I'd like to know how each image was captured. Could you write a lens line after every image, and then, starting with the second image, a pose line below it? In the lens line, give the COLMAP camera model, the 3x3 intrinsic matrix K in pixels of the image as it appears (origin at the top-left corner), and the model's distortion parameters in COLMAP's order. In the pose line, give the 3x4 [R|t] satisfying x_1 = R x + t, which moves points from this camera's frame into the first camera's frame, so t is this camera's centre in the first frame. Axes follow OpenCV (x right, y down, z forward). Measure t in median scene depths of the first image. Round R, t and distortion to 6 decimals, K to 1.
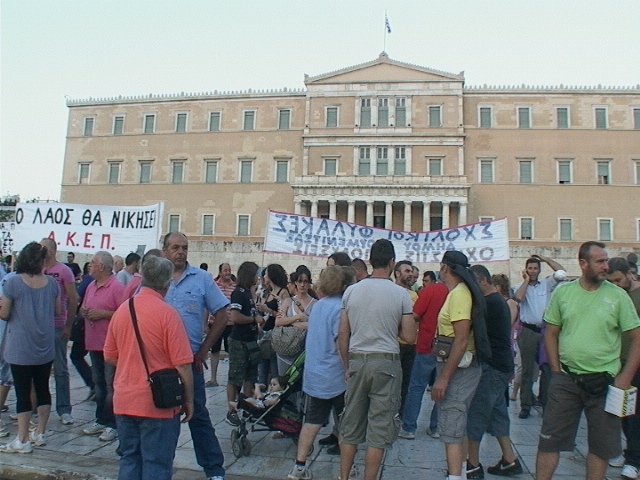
lens RADIAL K [[572.9, 0, 318.5], [0, 572.9, 226.2], [0, 0, 1]] dist [-0.239342, 0.124010]
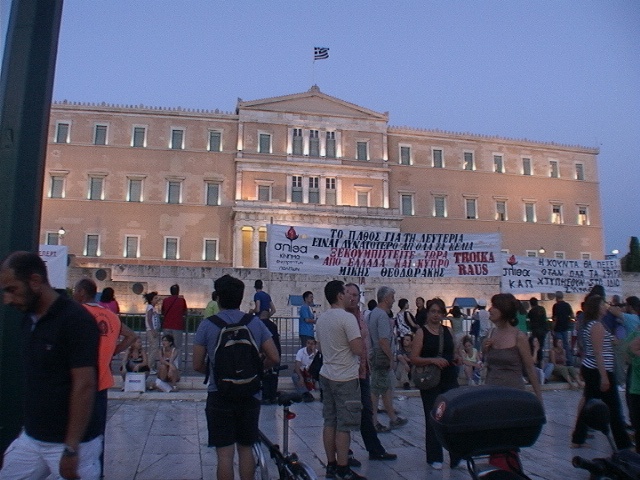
lens RADIAL K [[572.9, 0, 318.5], [0, 572.9, 226.2], [0, 0, 1]] dist [-0.239342, 0.124010]
pose [[0.920644, 0.037254, 0.388622, -0.280134], [-0.021285, 0.998746, -0.045317, -0.002255], [-0.389823, 0.033449, 0.920282, 0.040648]]
